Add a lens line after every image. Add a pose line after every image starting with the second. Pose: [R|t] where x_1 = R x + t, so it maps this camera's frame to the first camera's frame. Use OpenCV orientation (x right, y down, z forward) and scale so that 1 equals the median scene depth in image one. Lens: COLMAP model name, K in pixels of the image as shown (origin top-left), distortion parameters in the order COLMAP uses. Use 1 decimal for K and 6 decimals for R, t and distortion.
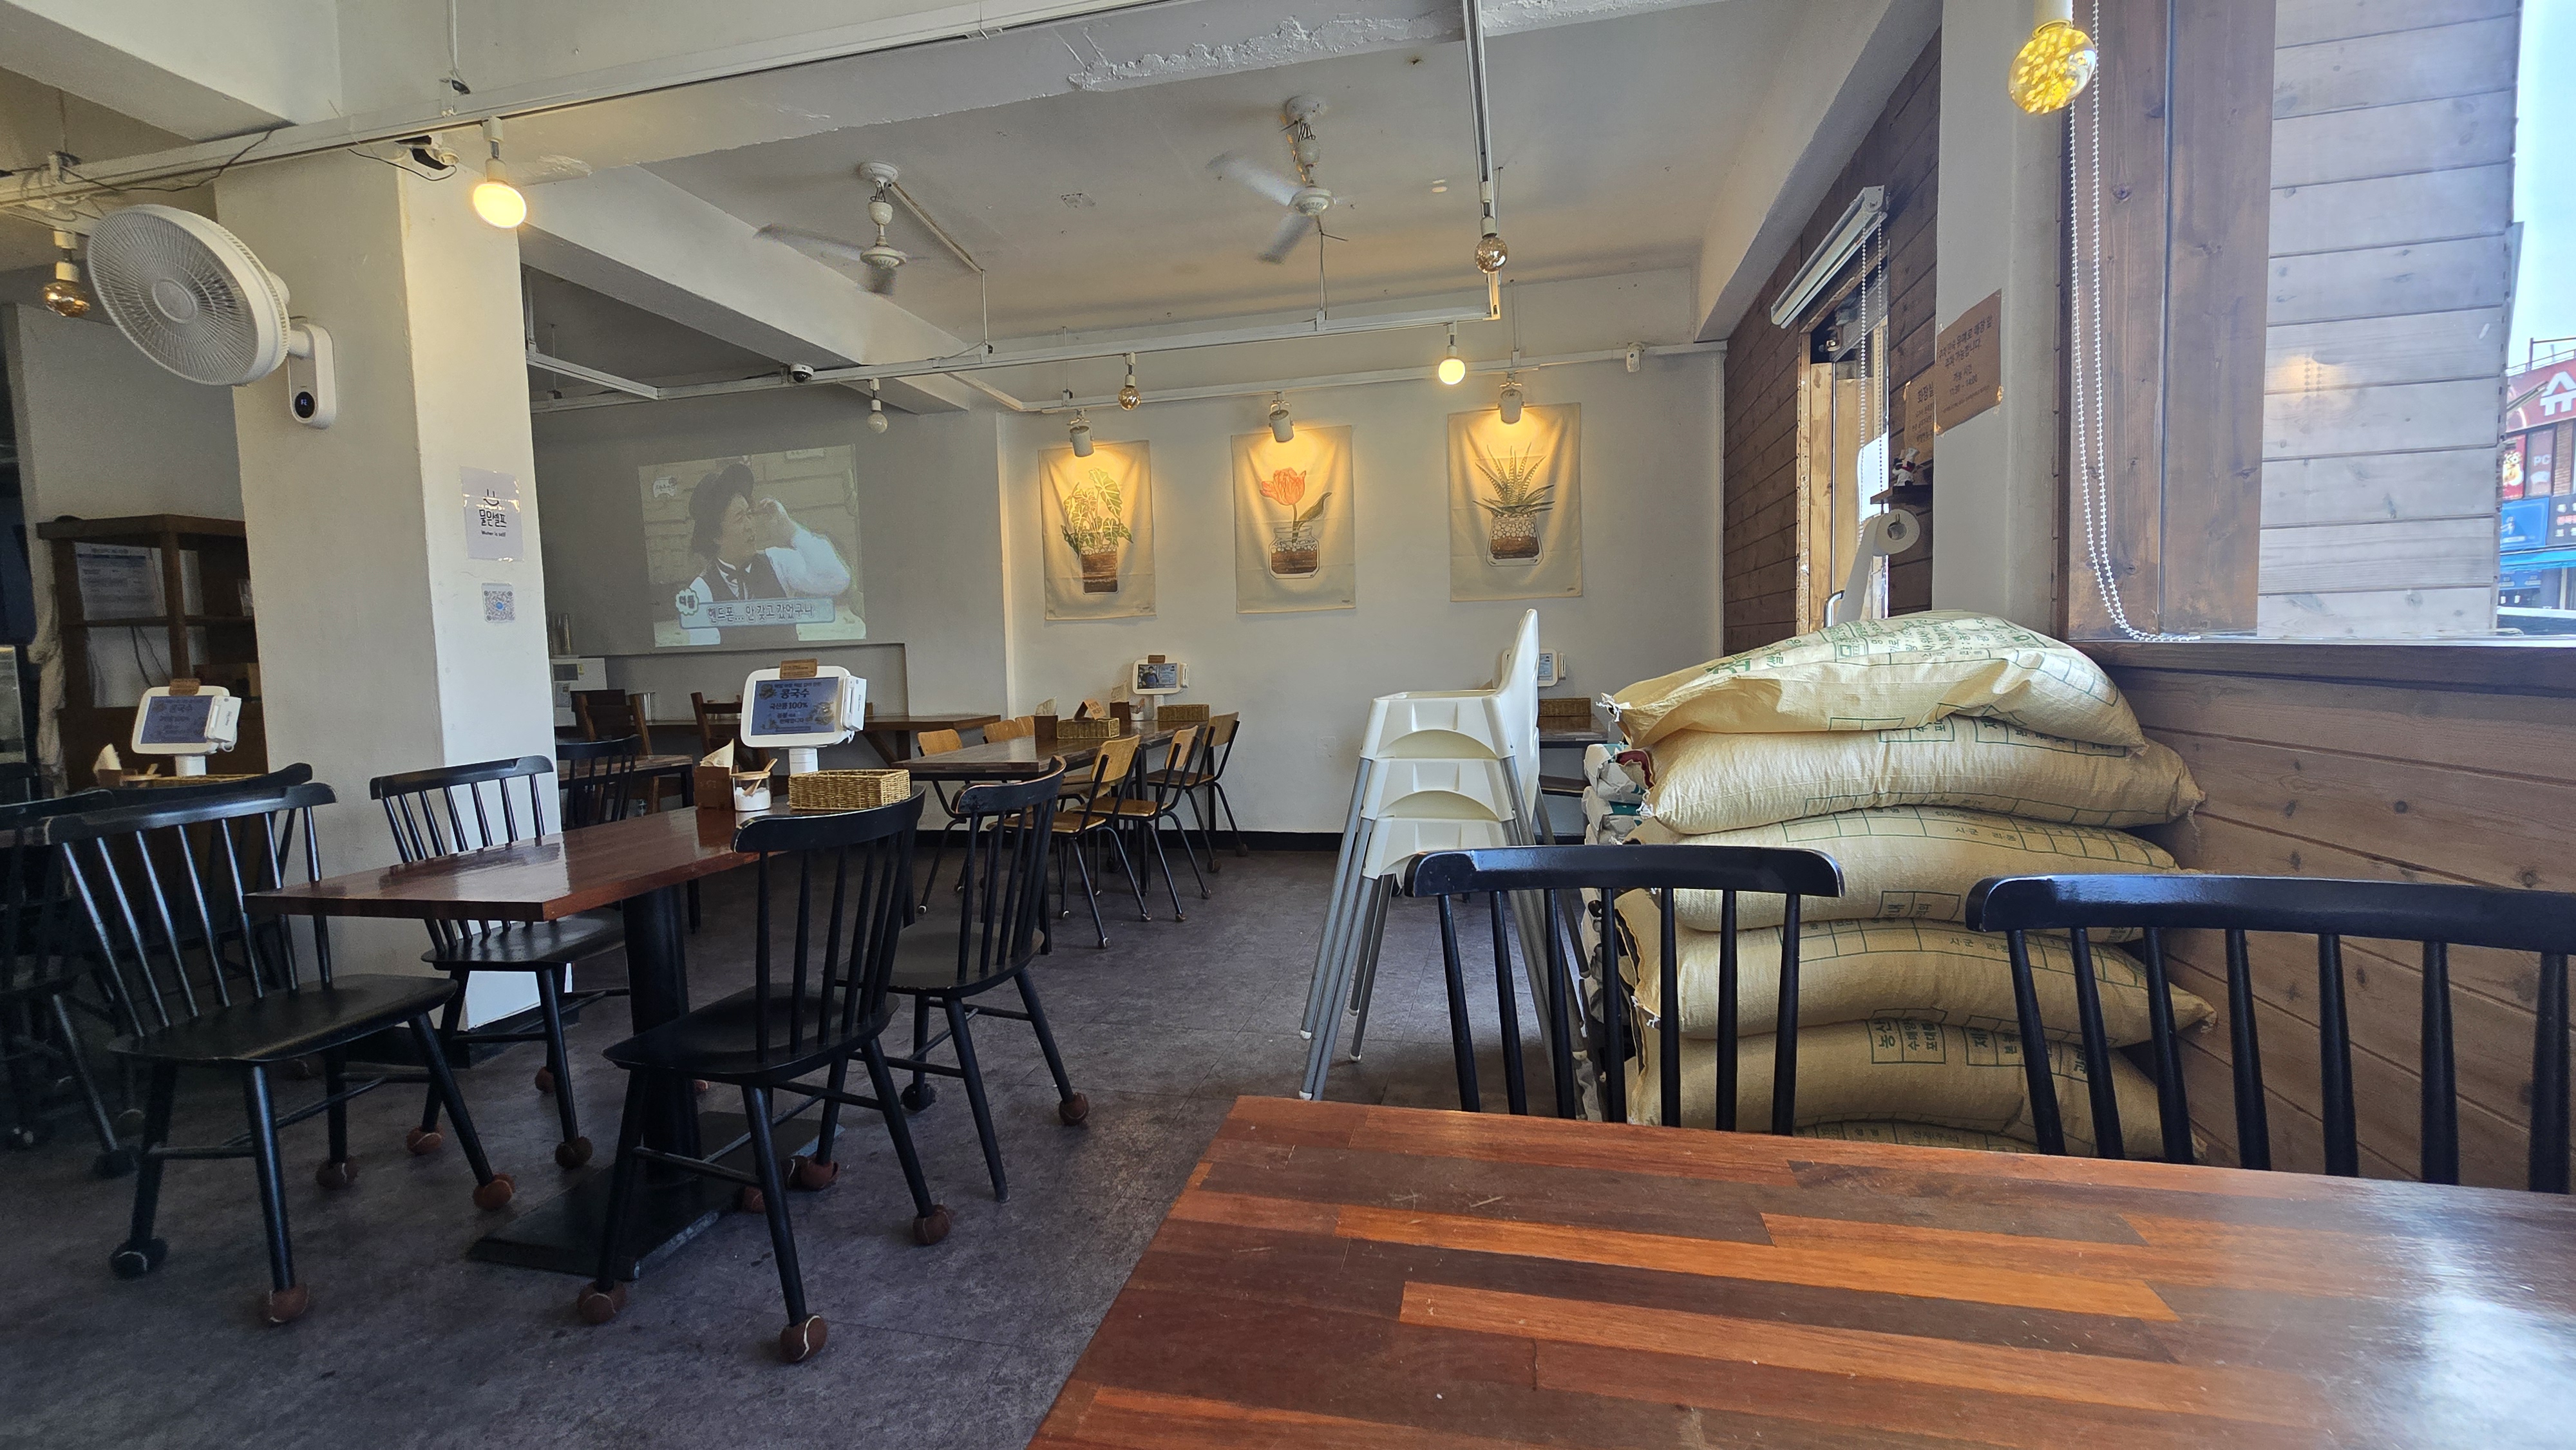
lens RADIAL K [[1052.9, 0, 1275.0], [0, 1052.9, 730.4], [0, 0, 1]] dist [-0.003786, 0.001990]
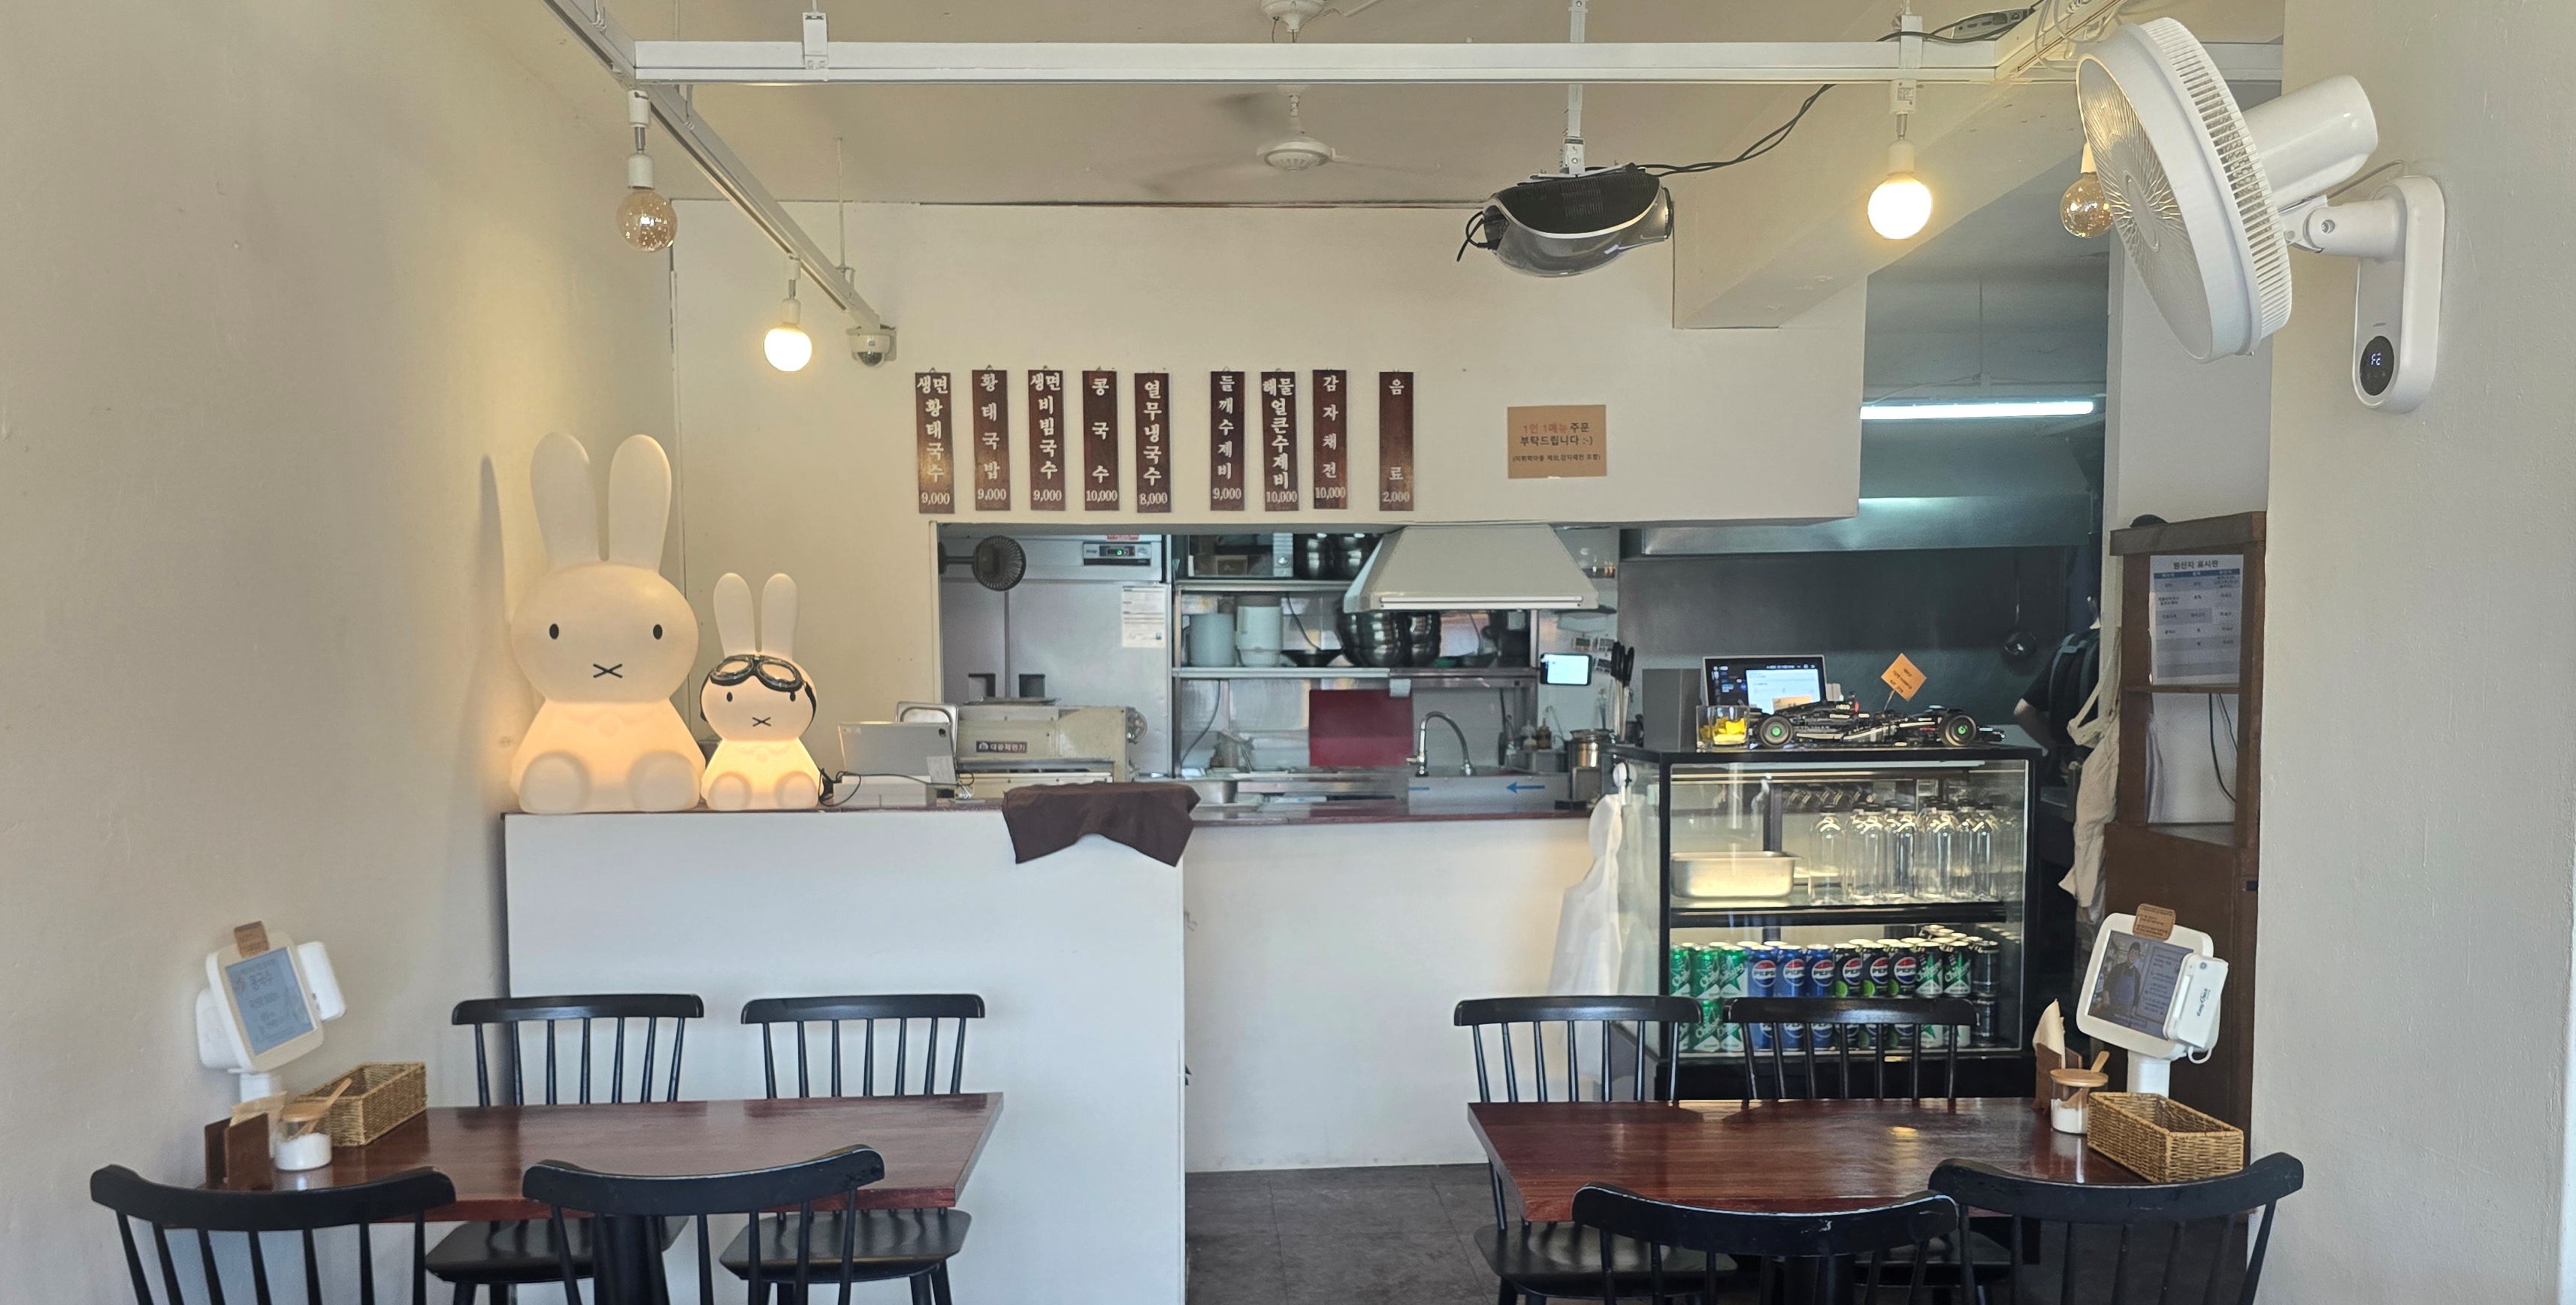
lens RADIAL K [[1975.1, 0, 1420.7], [0, 1975.1, 779.9], [0, 0, 1]] dist [0.086853, -0.001138]
pose [[0.303048, 0.095501, -0.948178, -0.231323], [-0.063966, 0.994761, 0.079749, -0.187972], [0.950826, 0.036483, 0.307569, 0.379822]]
